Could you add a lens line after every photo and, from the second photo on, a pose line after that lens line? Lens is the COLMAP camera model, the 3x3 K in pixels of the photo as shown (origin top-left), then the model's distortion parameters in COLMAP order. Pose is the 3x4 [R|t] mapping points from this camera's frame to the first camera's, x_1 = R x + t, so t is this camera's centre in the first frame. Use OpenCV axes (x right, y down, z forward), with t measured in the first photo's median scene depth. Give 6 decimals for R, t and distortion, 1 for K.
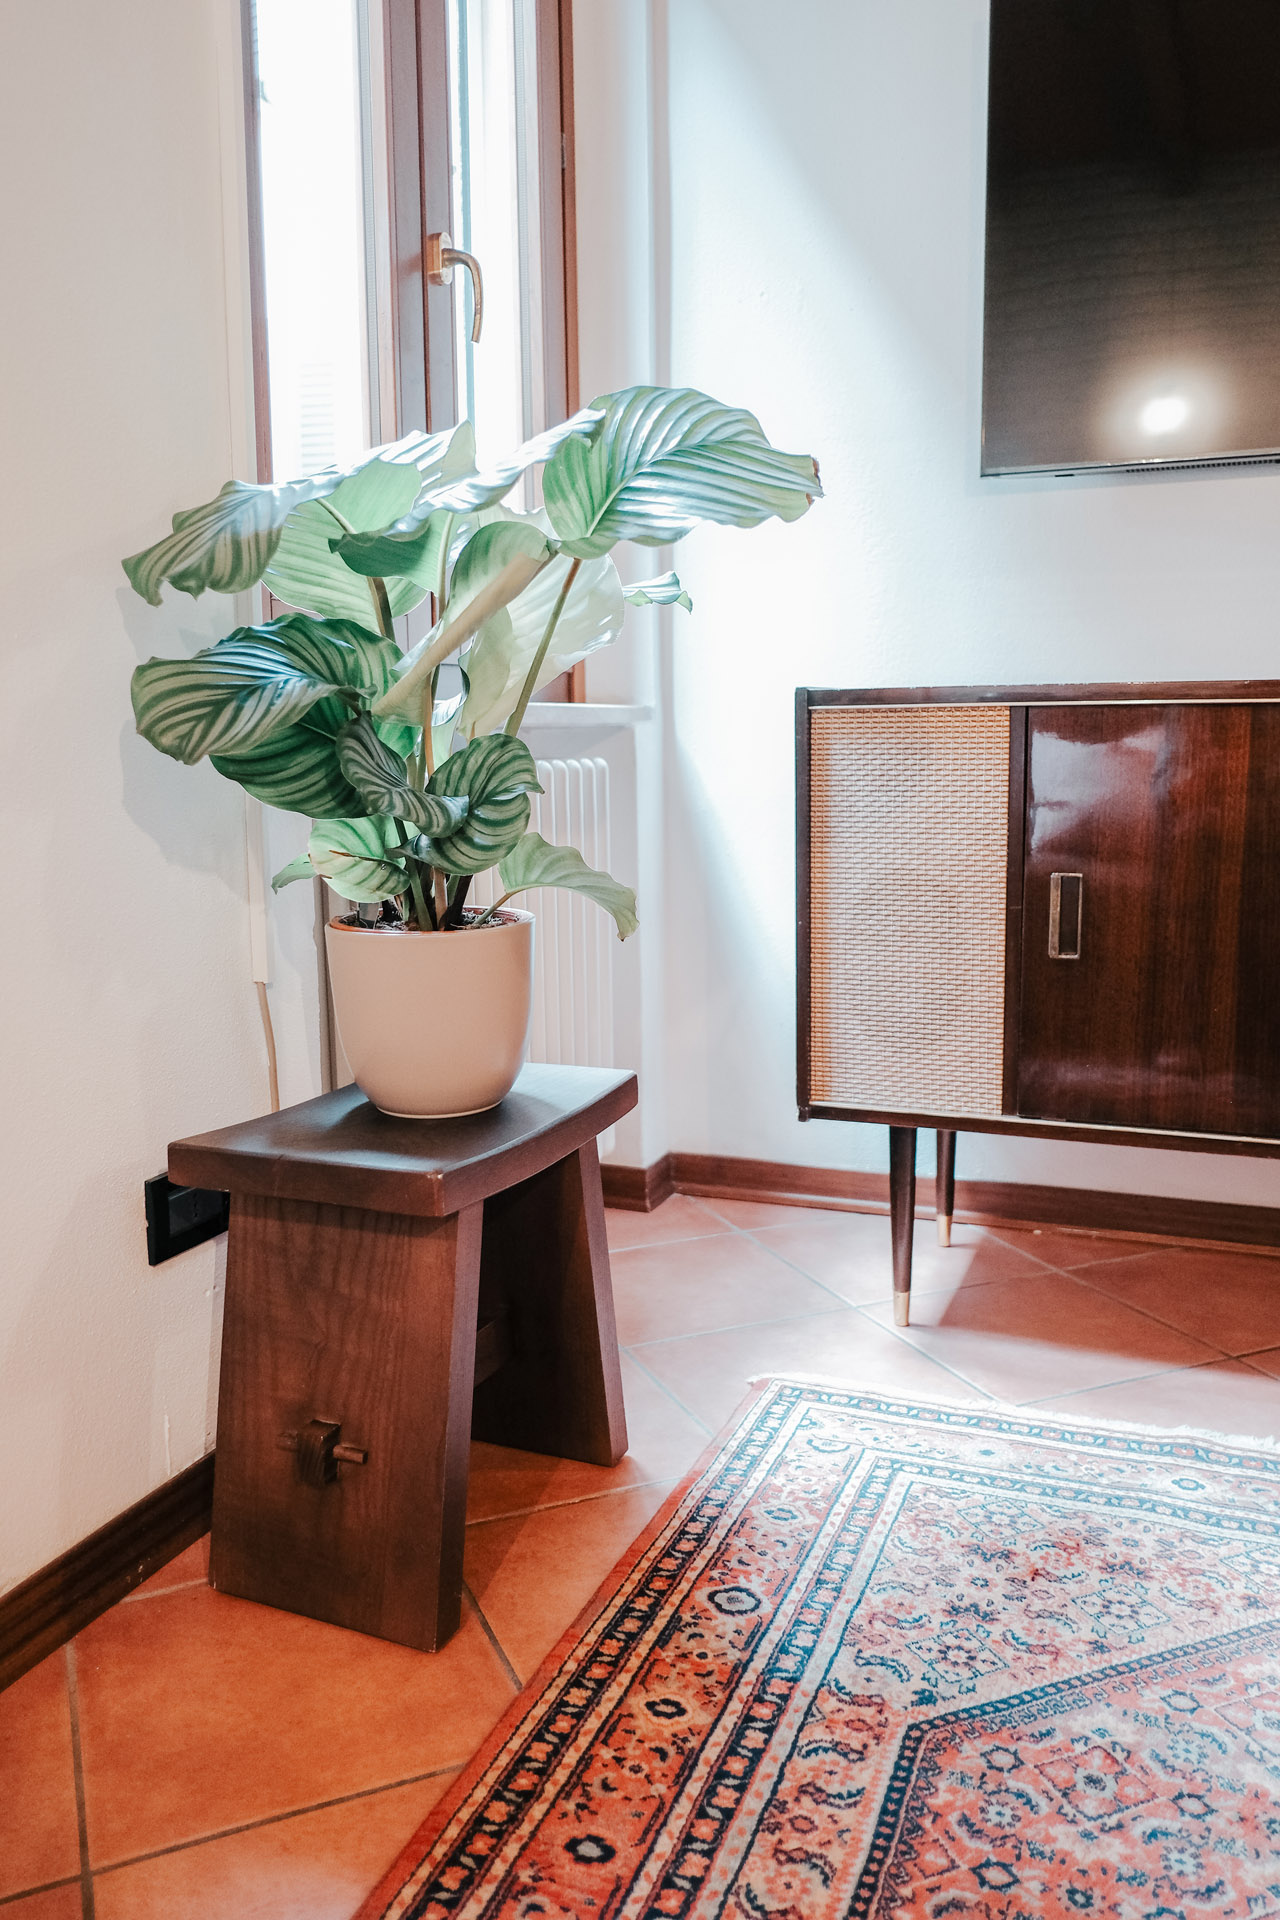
lens RADIAL K [[1503.3, 0, 640.0], [0, 1503.3, 960.0], [0, 0, 1]] dist [-0.013457, 0.007250]
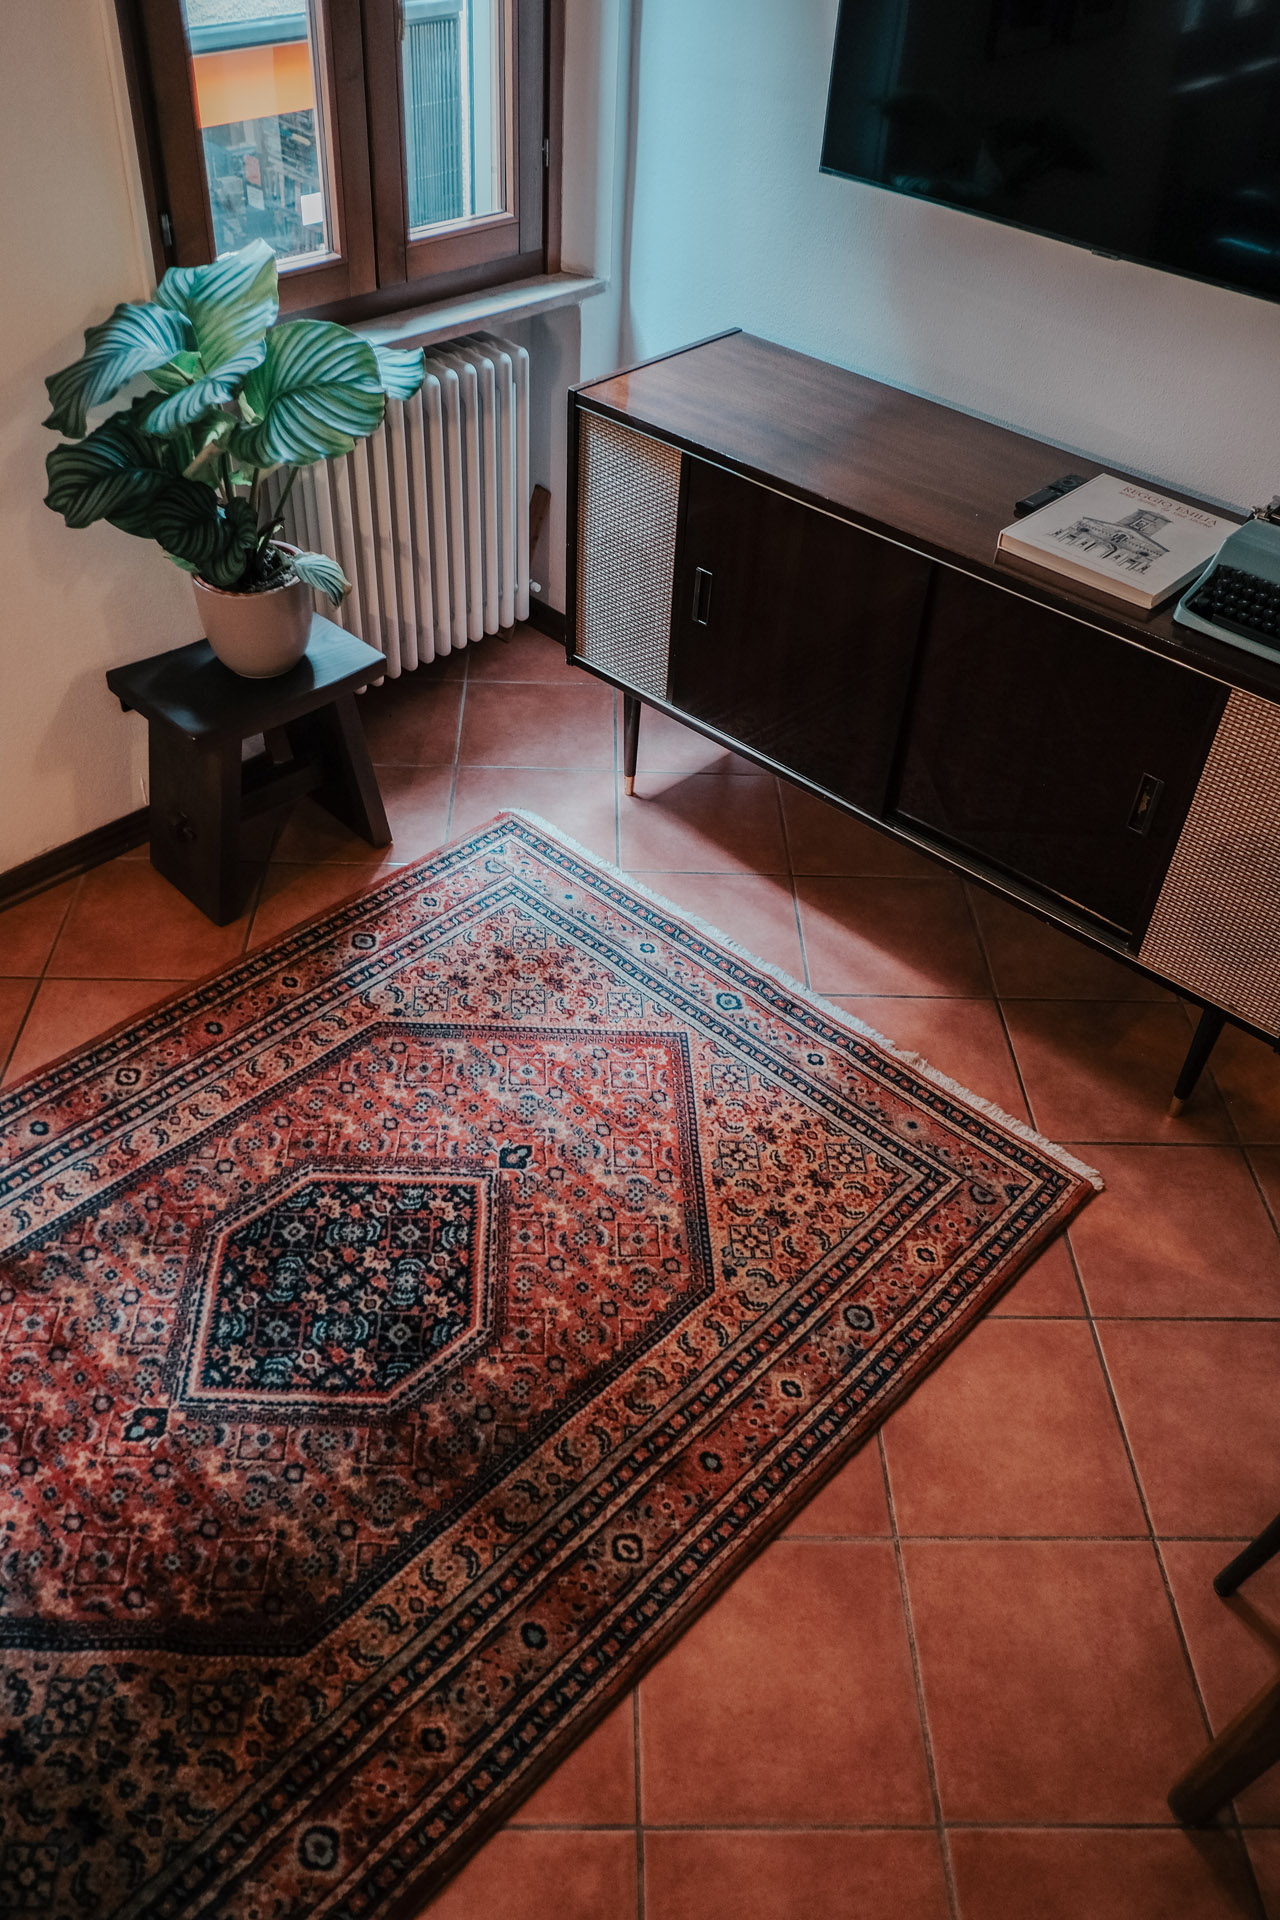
lens RADIAL K [[1503.3, 0, 640.0], [0, 1503.3, 960.0], [0, 0, 1]] dist [-0.013457, 0.007250]
pose [[0.927423, 0.288865, -0.237579, 0.930702], [-0.112433, 0.821156, 0.559519, -0.761212], [0.356715, -0.492199, 0.794037, -0.519904]]
